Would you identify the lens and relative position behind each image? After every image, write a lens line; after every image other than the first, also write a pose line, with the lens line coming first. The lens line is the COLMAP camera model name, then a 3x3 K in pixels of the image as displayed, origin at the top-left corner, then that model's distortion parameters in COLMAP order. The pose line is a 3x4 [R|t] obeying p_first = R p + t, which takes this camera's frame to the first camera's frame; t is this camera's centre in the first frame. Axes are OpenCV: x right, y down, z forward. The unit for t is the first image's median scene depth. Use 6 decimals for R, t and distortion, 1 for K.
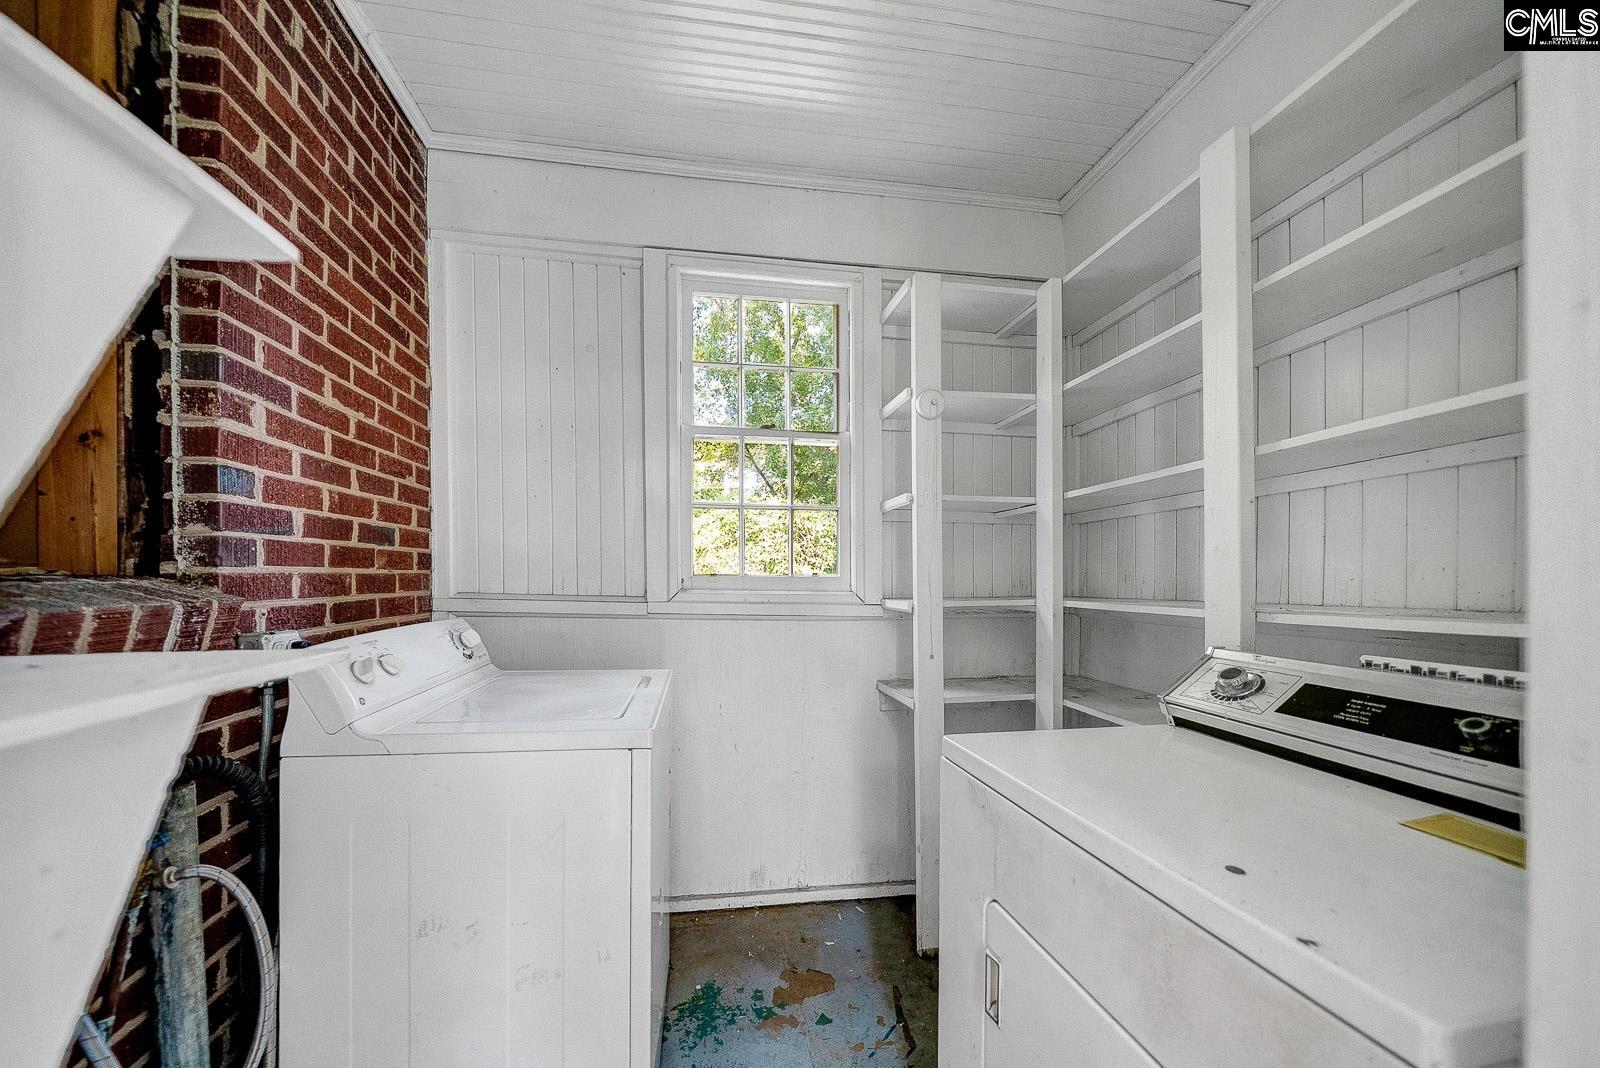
lens RADIAL K [[580.9, 0, 778.1], [0, 580.9, 577.2], [0, 0, 1]] dist [0.000339, -0.000113]
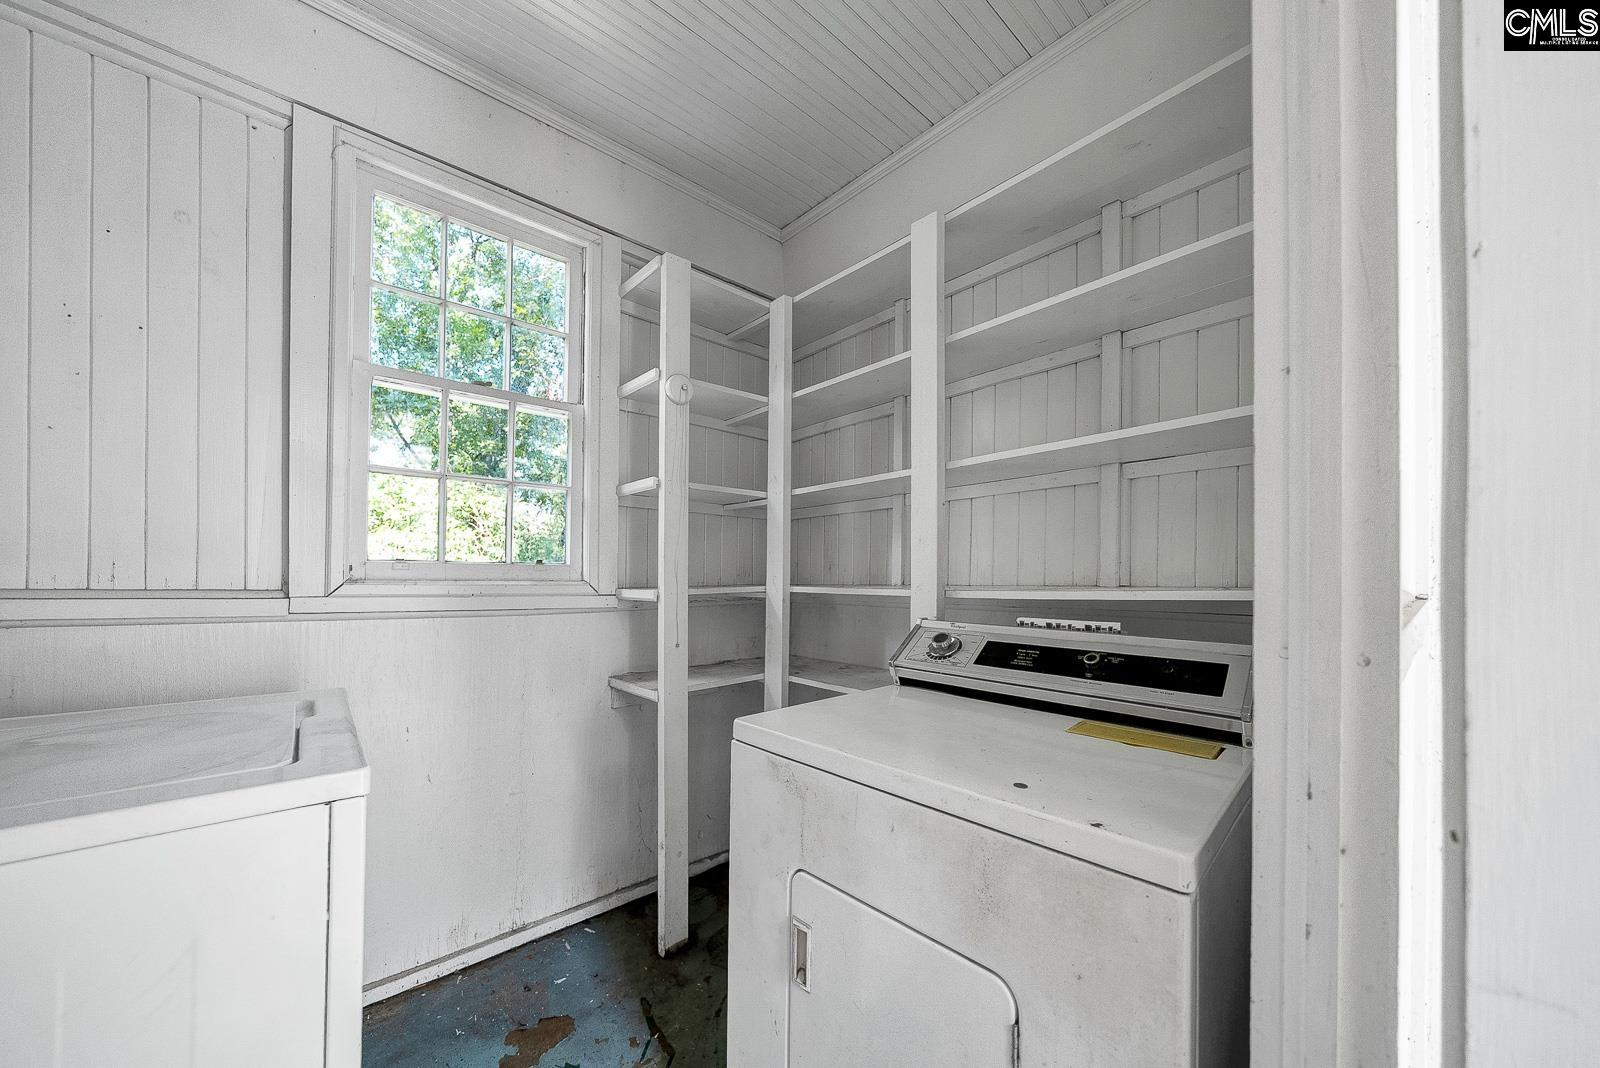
lens RADIAL K [[575.6, 0, 800.7], [0, 575.6, 565.9], [0, 0, 1]] dist [0.000096, -0.000087]
pose [[0.836310, 0.006512, 0.548218, -0.098086], [0.000518, 0.999920, -0.012666, 0.014617], [-0.548256, 0.010877, 0.836240, 0.070408]]
